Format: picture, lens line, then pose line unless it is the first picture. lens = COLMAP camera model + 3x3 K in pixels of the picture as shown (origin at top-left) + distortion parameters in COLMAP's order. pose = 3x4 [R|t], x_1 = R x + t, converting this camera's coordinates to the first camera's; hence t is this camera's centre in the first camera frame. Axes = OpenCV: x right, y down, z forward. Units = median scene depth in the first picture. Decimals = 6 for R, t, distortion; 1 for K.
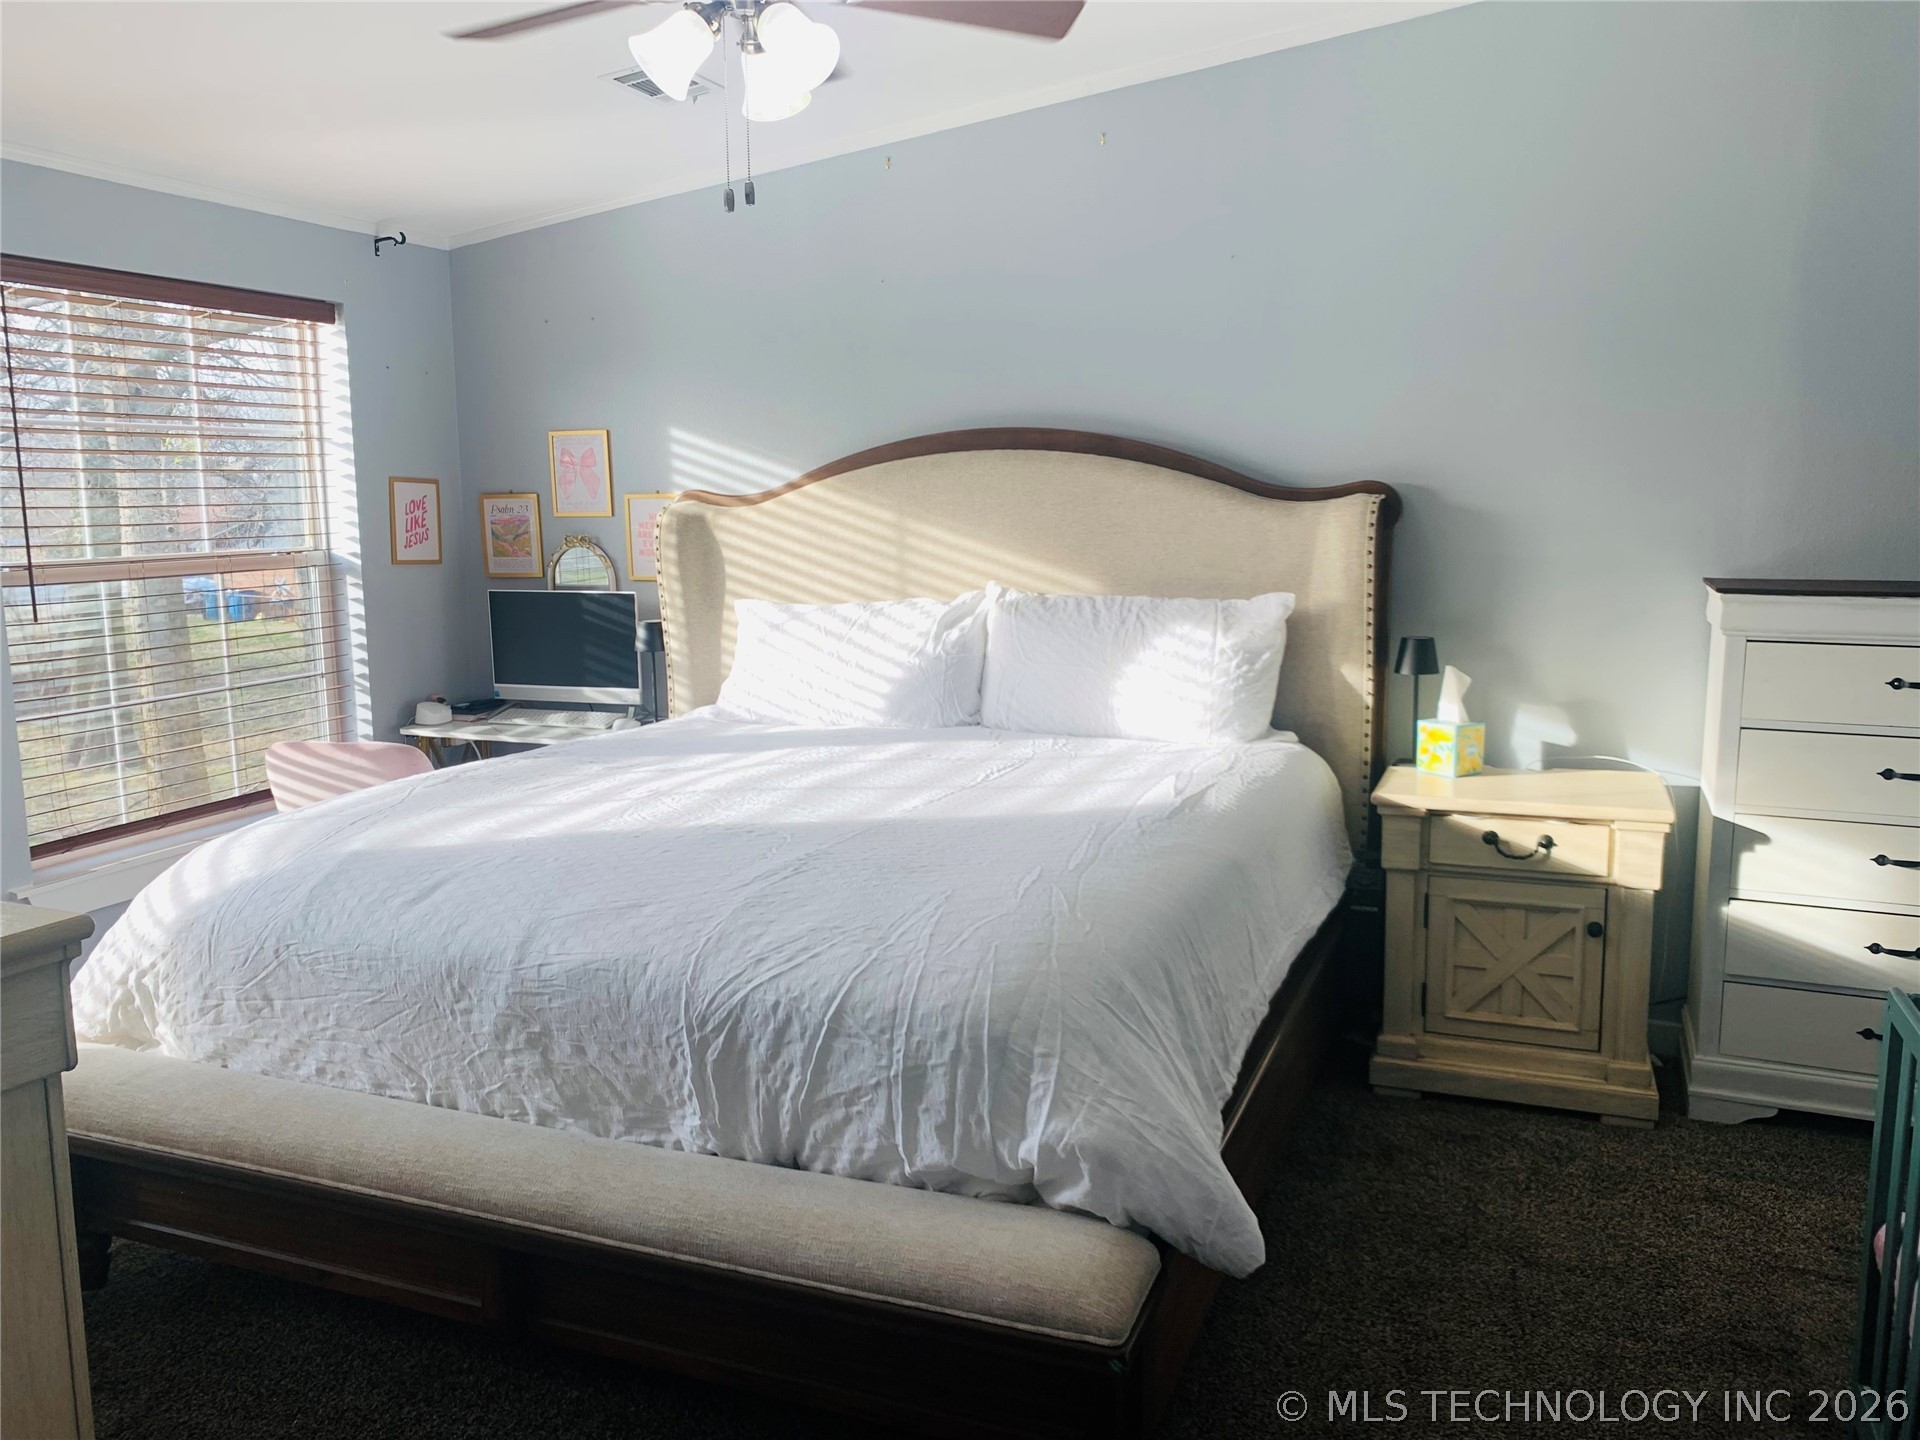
lens RADIAL K [[1455.4, 0, 960.0], [0, 1455.4, 720.0], [0, 0, 1]] dist [0.013414, -0.037373]
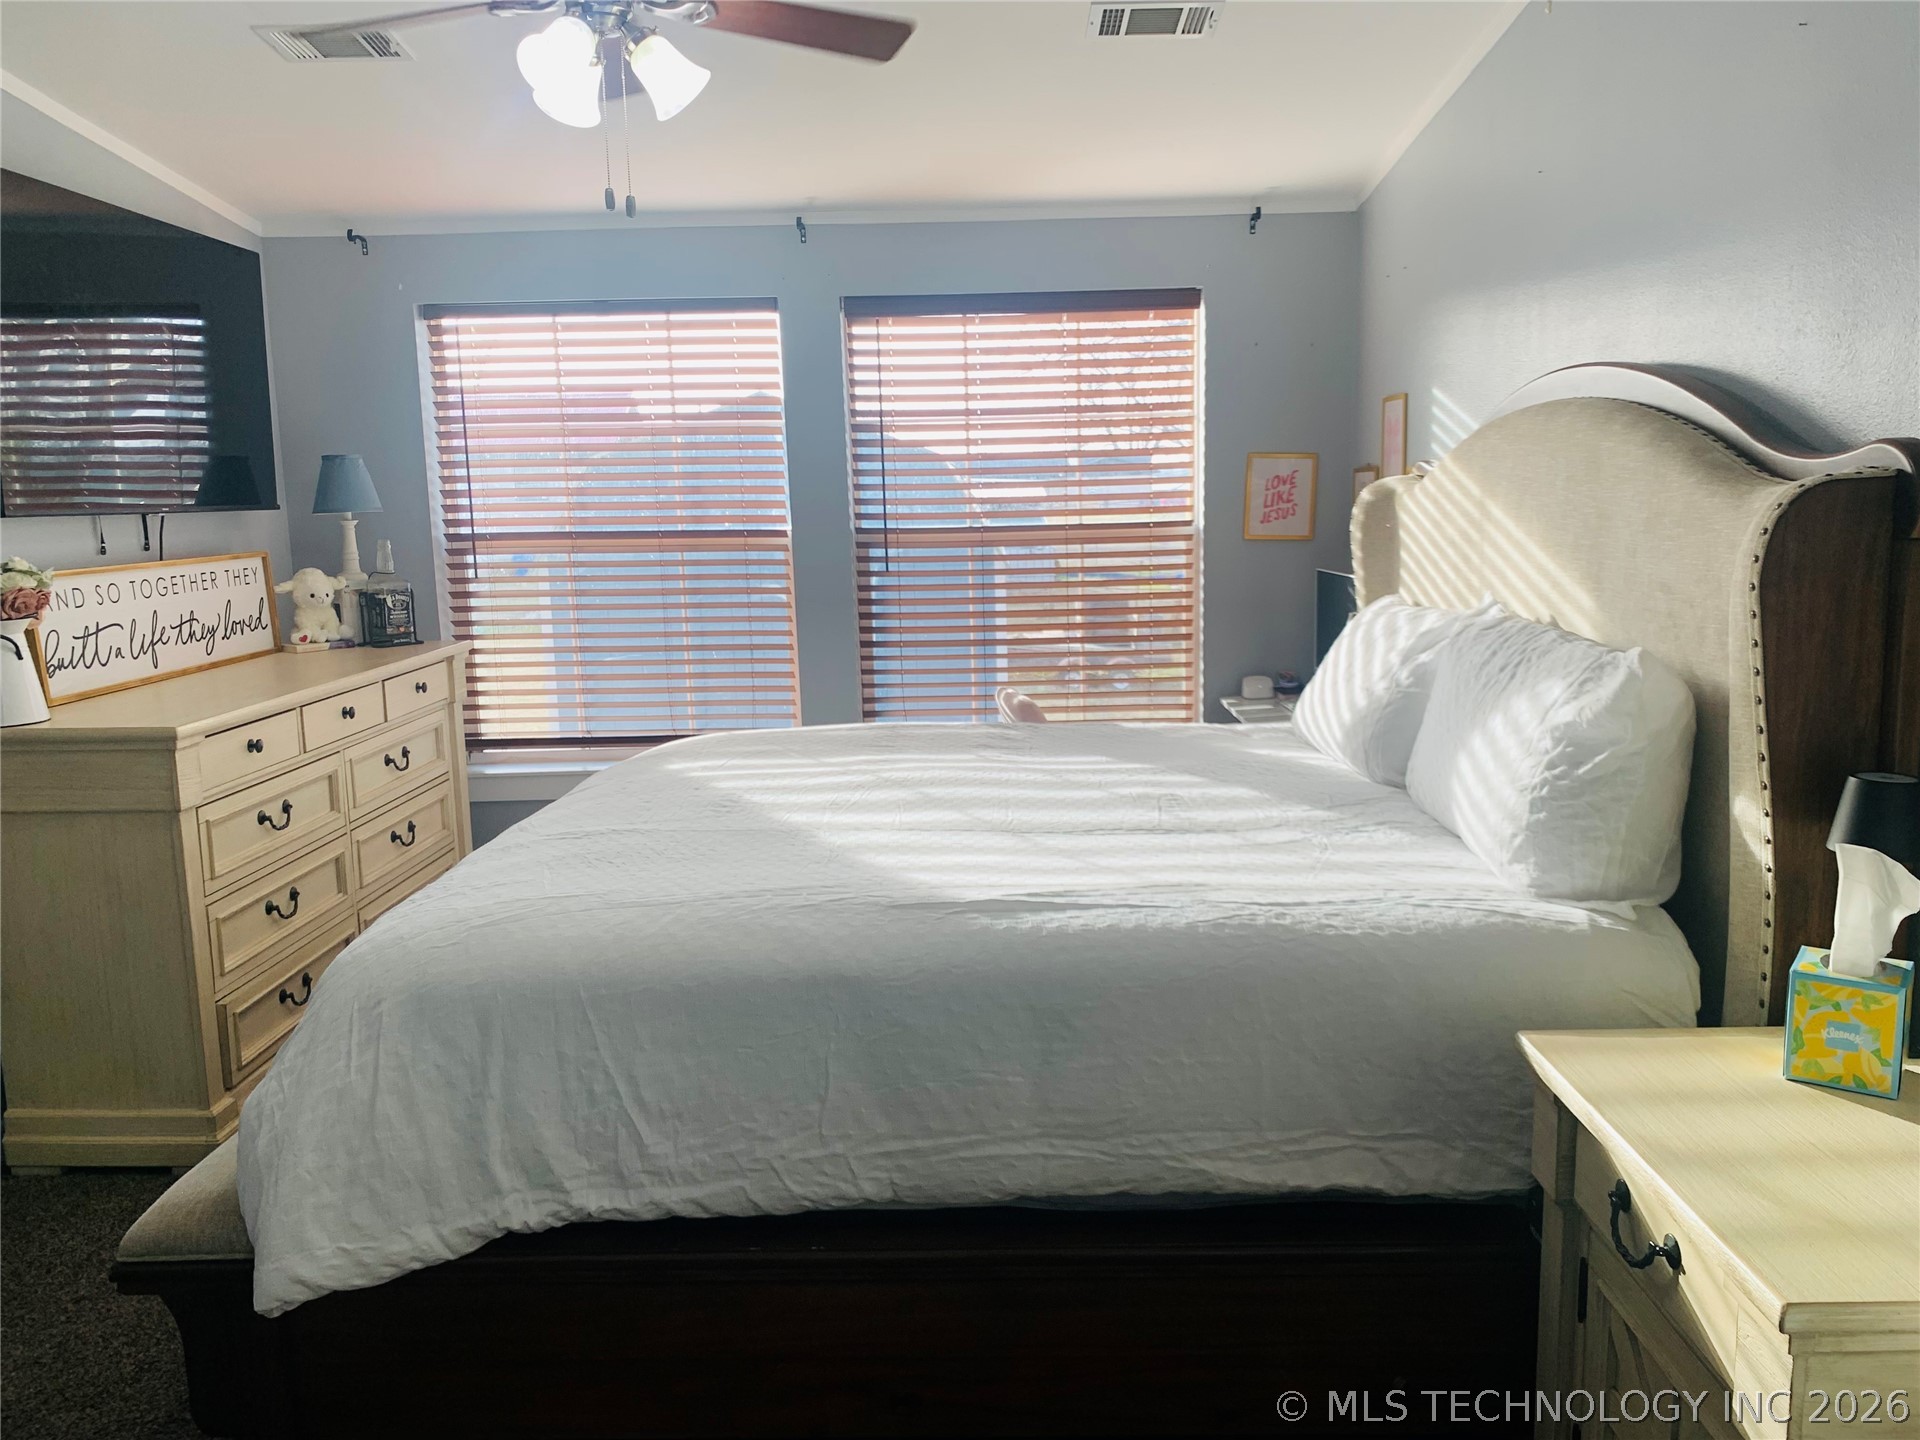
lens RADIAL K [[1455.4, 0, 960.0], [0, 1455.4, 720.0], [0, 0, 1]] dist [0.013414, -0.037373]
pose [[0.362414, 0.144512, -0.920746, 0.633290], [-0.117927, 0.987076, 0.108506, -0.089065], [0.924527, 0.069257, 0.374772, 0.571523]]
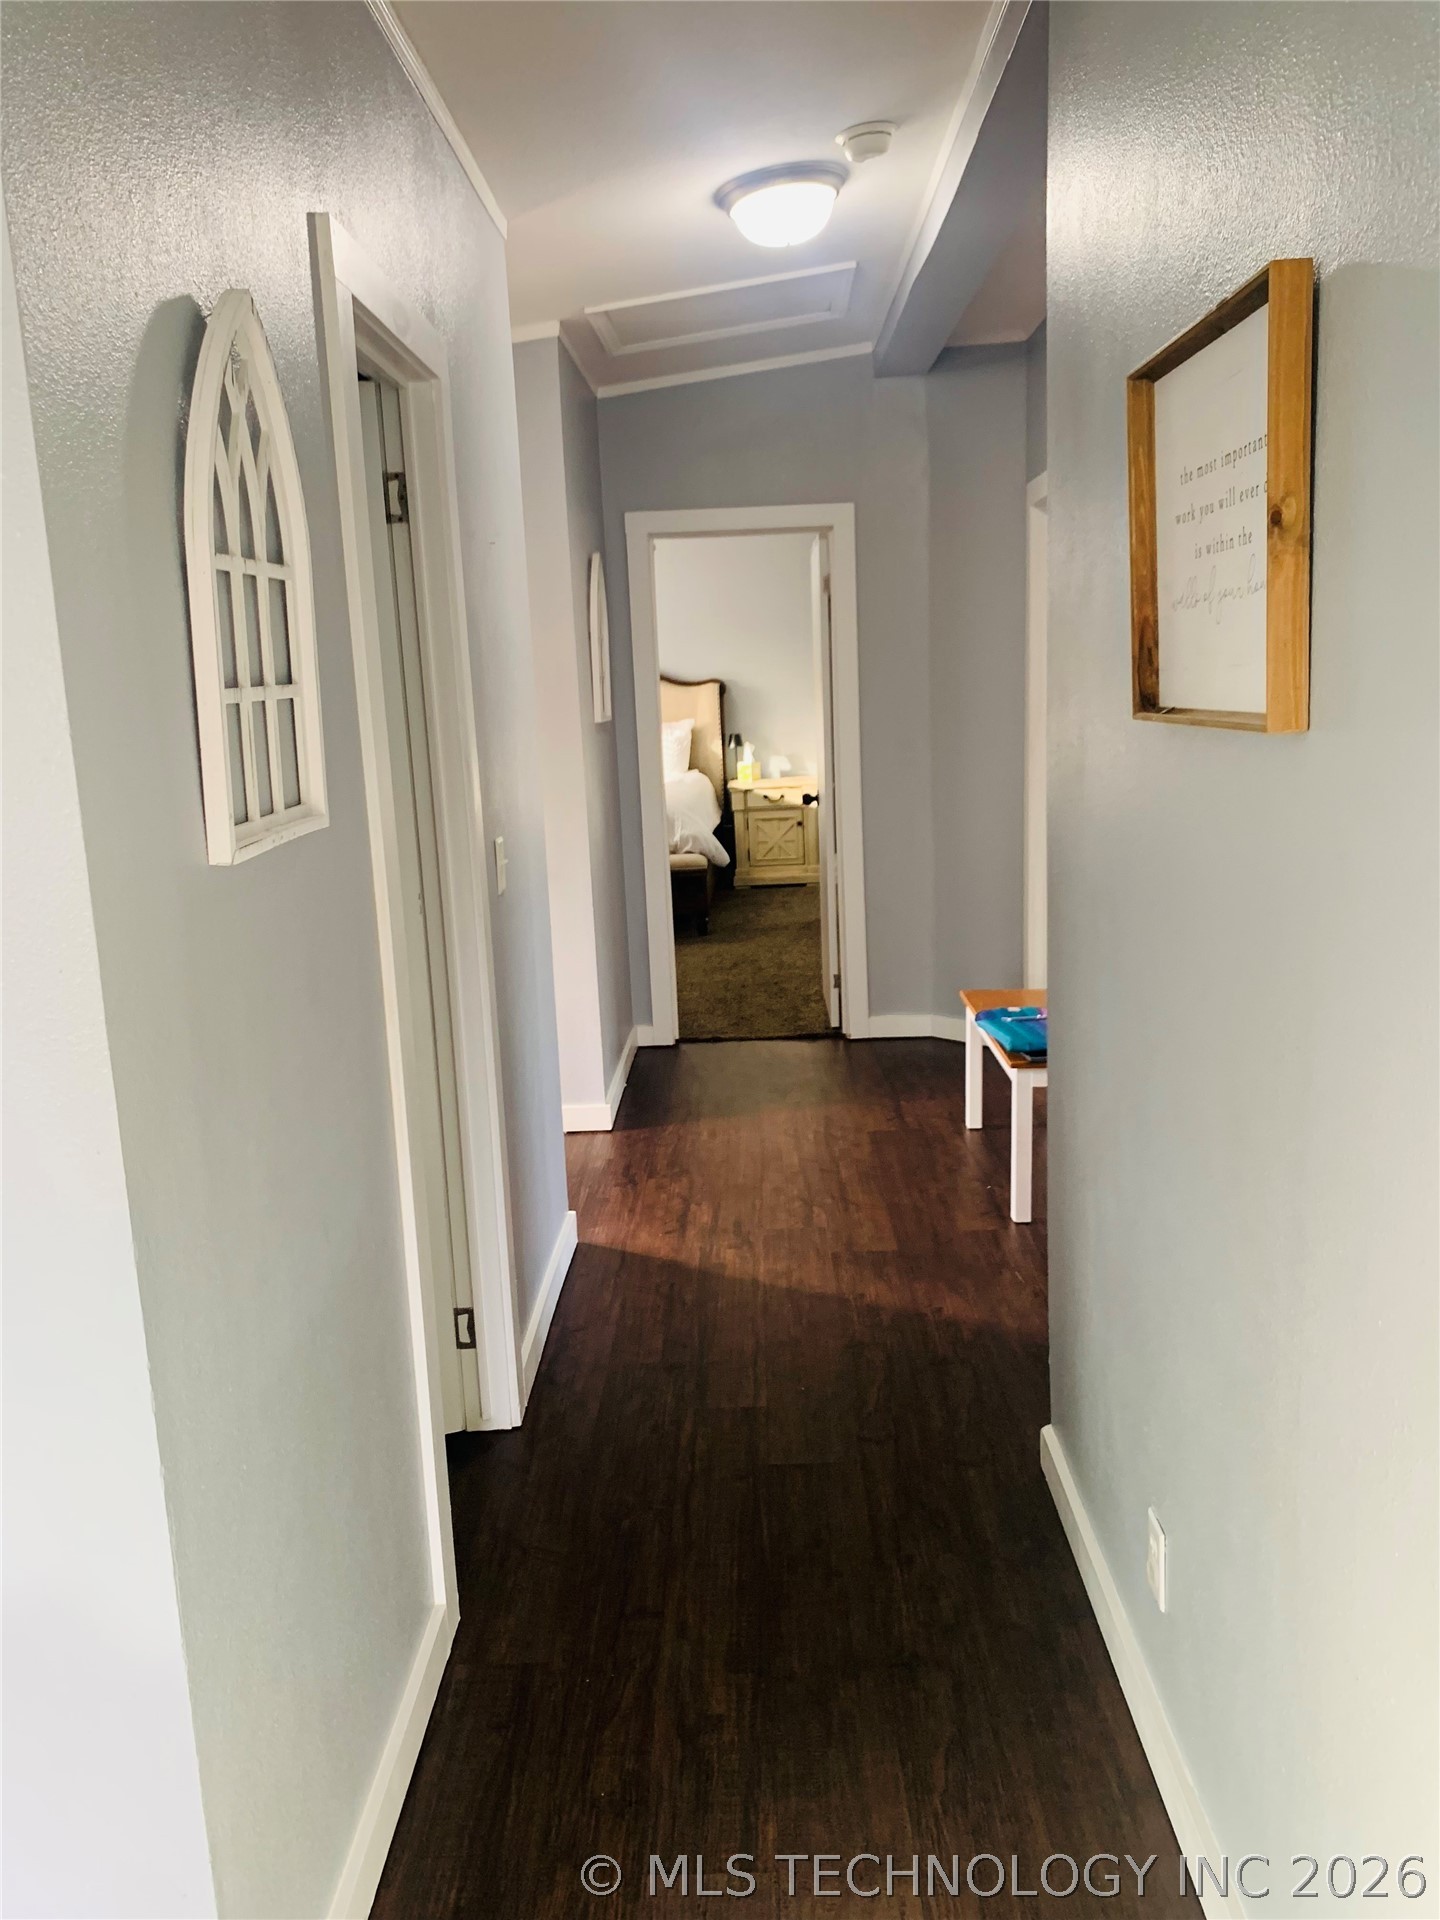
lens RADIAL K [[1455.4, 0, 720.0], [0, 1455.4, 960.0], [0, 0, 1]] dist [0.013414, -0.037373]
pose [[0.943603, -0.099585, 0.315747, -0.651790], [0.082846, 0.994372, 0.066038, 0.192455], [-0.320546, -0.036155, 0.946543, -1.683578]]
